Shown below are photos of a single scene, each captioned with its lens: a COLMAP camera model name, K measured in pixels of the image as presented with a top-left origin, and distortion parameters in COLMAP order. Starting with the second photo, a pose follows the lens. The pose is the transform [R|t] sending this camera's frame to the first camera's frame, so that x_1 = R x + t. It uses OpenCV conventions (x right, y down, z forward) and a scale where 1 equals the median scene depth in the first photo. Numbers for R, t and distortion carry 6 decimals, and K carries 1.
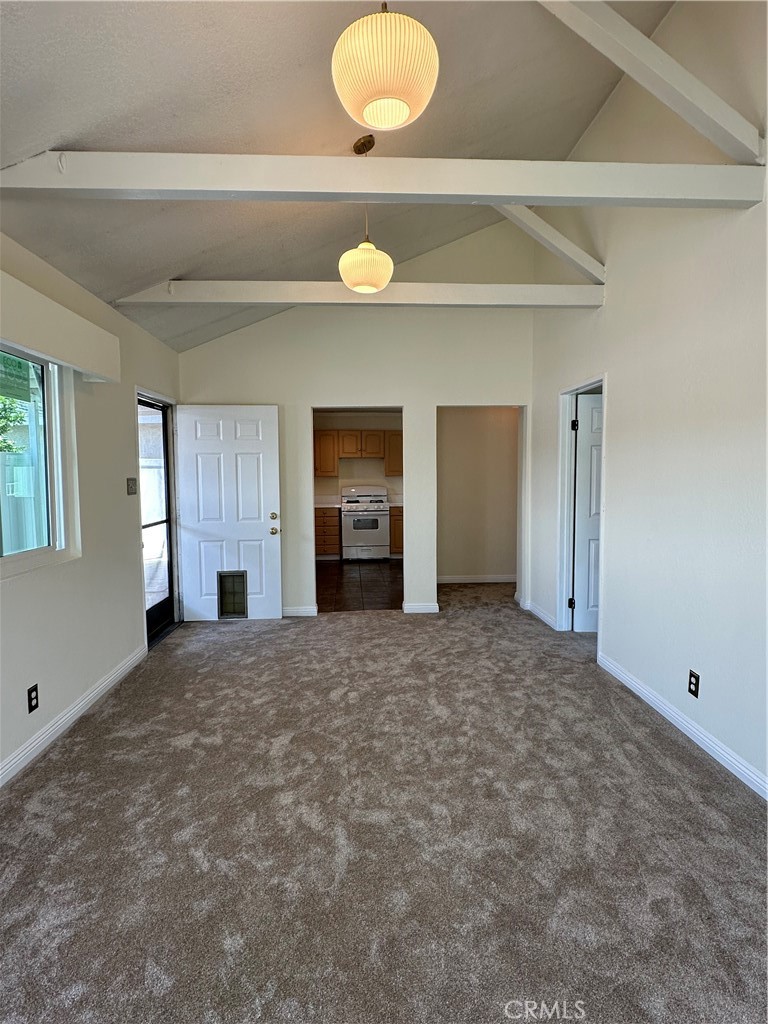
lens RADIAL K [[537.3, 0, 382.7], [0, 537.3, 513.8], [0, 0, 1]] dist [-0.004132, 0.000107]
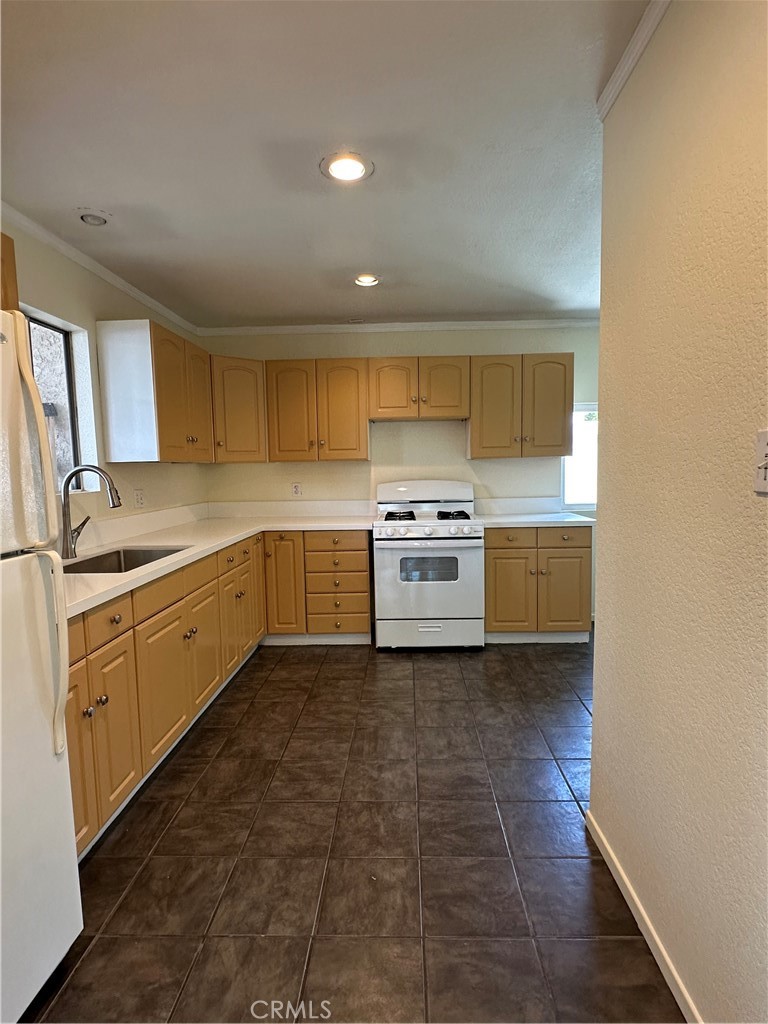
lens RADIAL K [[537.3, 0, 384.5], [0, 537.3, 515.7], [0, 0, 1]] dist [-0.004132, 0.000107]
pose [[0.996156, 0.001068, -0.087592, -0.029218], [0.000534, 0.999833, 0.018263, -0.031139], [0.087597, -0.018239, 0.995989, 0.558820]]
